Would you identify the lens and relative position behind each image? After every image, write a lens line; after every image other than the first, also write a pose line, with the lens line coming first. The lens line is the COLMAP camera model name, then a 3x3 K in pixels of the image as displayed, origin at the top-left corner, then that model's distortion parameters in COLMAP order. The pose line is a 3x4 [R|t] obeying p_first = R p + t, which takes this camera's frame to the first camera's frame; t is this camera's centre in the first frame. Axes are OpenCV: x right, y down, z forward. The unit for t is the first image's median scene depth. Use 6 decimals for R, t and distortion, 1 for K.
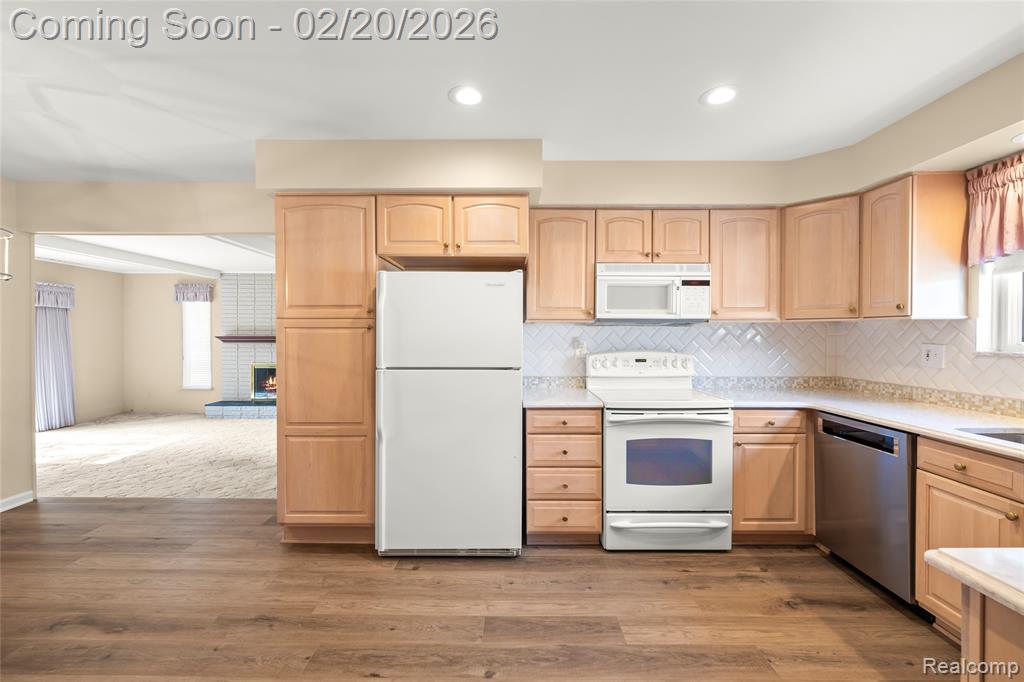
lens RADIAL K [[431.4, 0, 514.6], [0, 431.4, 339.9], [0, 0, 1]] dist [-0.001701, 0.001065]
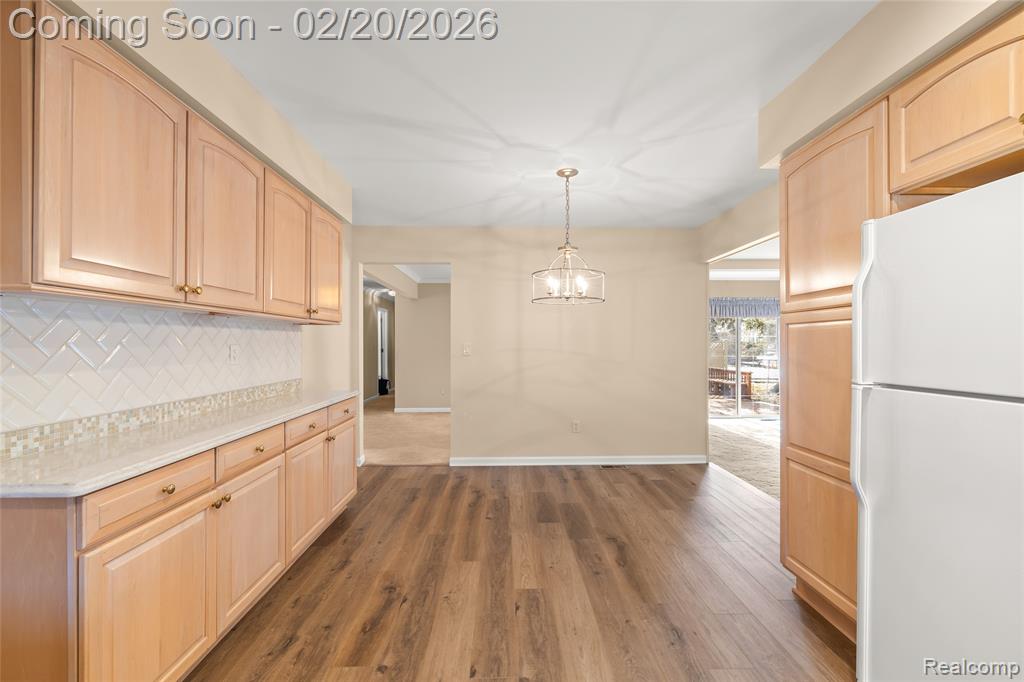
lens RADIAL K [[431.4, 0, 506.9], [0, 431.4, 346.1], [0, 0, 1]] dist [-0.001701, 0.001065]
pose [[0.018523, 0.003631, -0.999822, 0.276939], [-0.010163, 0.999942, 0.003443, 0.015830], [0.999777, 0.010097, 0.018559, 0.479643]]
